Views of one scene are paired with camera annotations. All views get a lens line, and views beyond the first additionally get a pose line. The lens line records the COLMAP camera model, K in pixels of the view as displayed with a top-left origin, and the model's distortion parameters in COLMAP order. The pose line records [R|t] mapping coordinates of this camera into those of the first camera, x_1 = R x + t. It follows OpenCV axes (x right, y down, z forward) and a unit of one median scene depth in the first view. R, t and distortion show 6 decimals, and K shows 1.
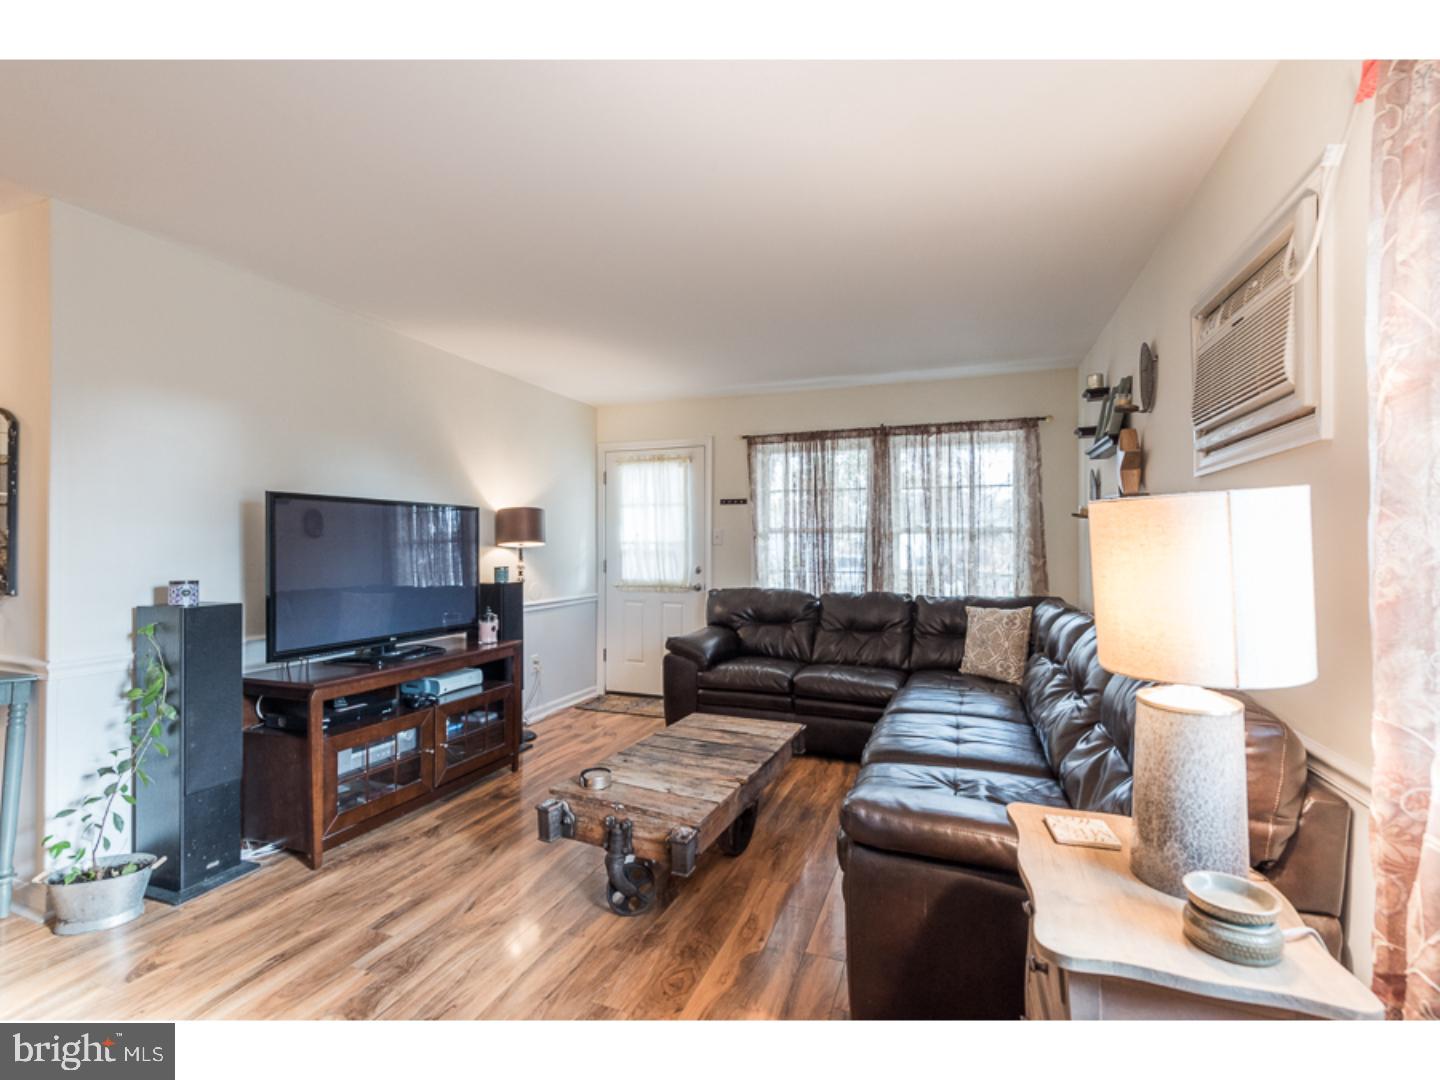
lens RADIAL K [[655.9, 0, 710.6], [0, 655.9, 545.2], [0, 0, 1]] dist [0.016266, 0.000239]
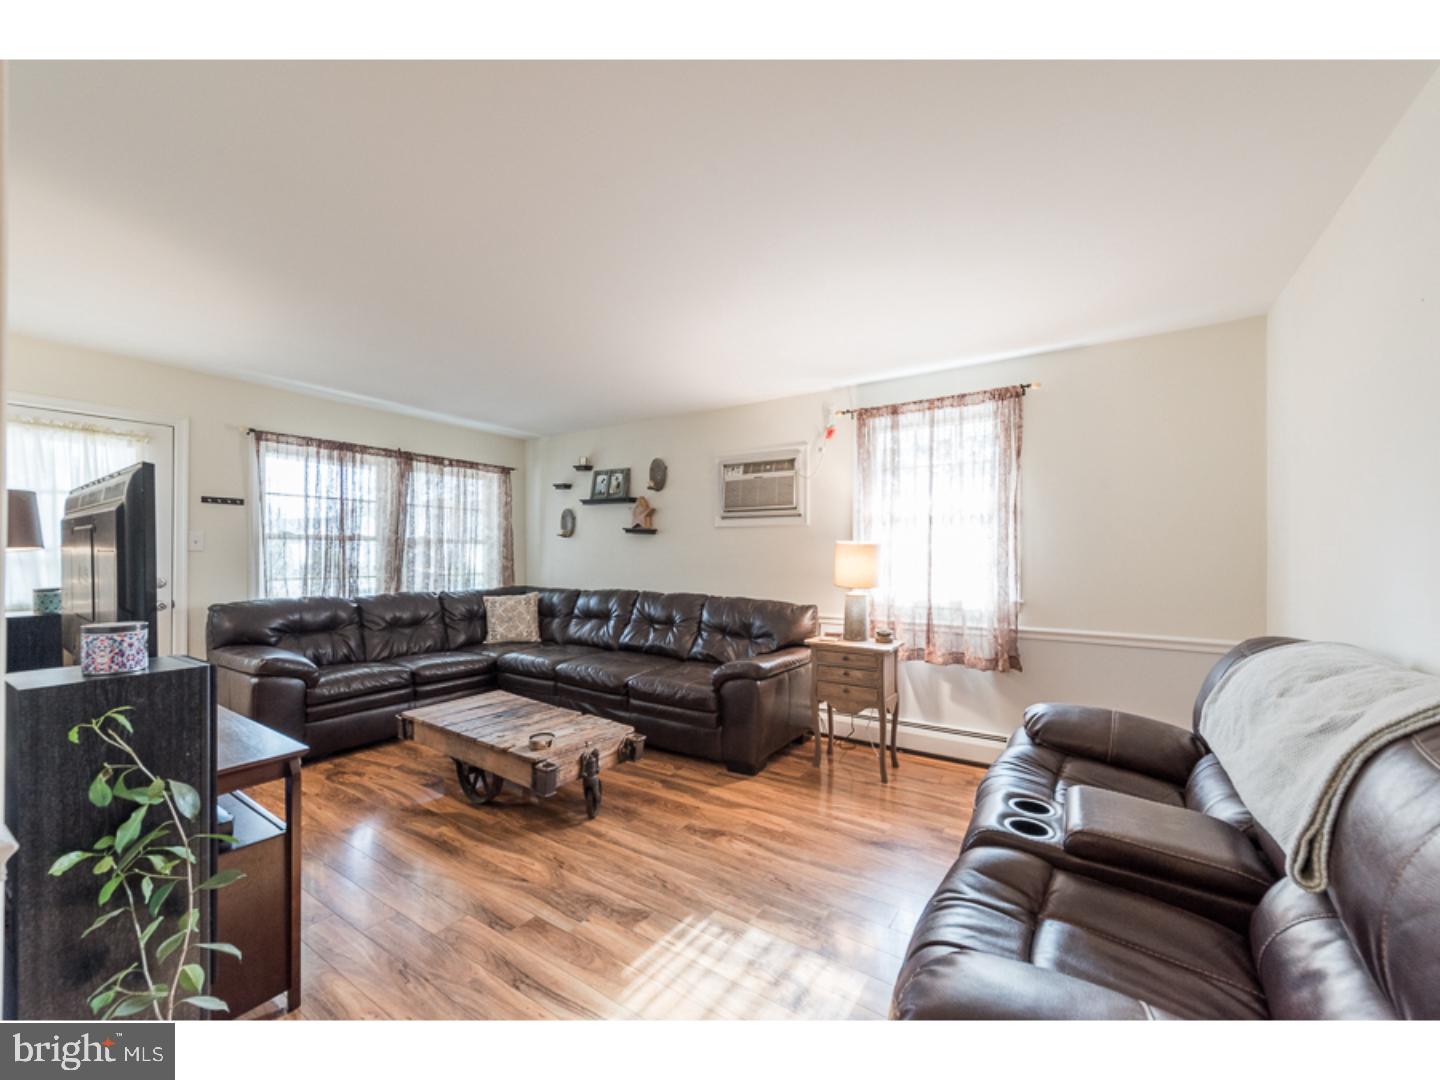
lens RADIAL K [[565.8, 0, 720.1], [0, 565.8, 553.3], [0, 0, 1]] dist [0.002207, -0.000159]
pose [[0.208180, -0.001401, 0.978090, -0.647817], [-0.003862, 0.999990, 0.002255, -0.002856], [-0.978083, -0.004247, 0.208172, 0.251897]]
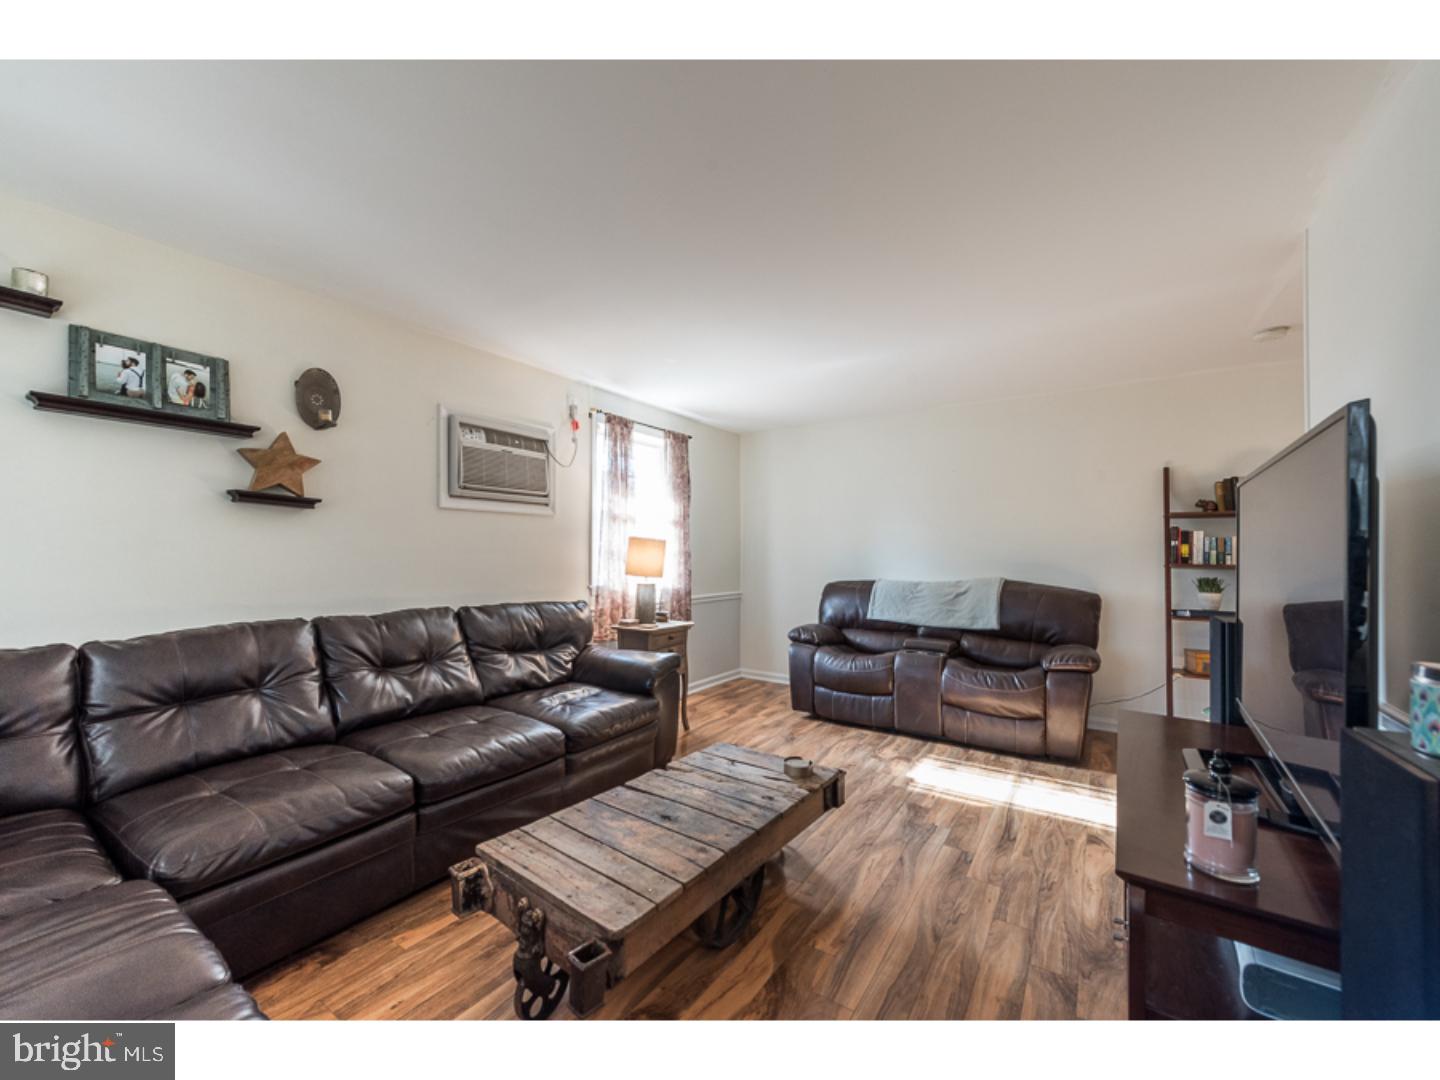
lens RADIAL K [[565.8, 0, 720.4], [0, 565.8, 541.0], [0, 0, 1]] dist [0.002207, -0.000159]
pose [[-0.976659, -0.005143, 0.214735, -0.138938], [-0.009243, 0.999794, -0.018094, 0.003304], [-0.214597, -0.019656, -0.976505, 1.085096]]
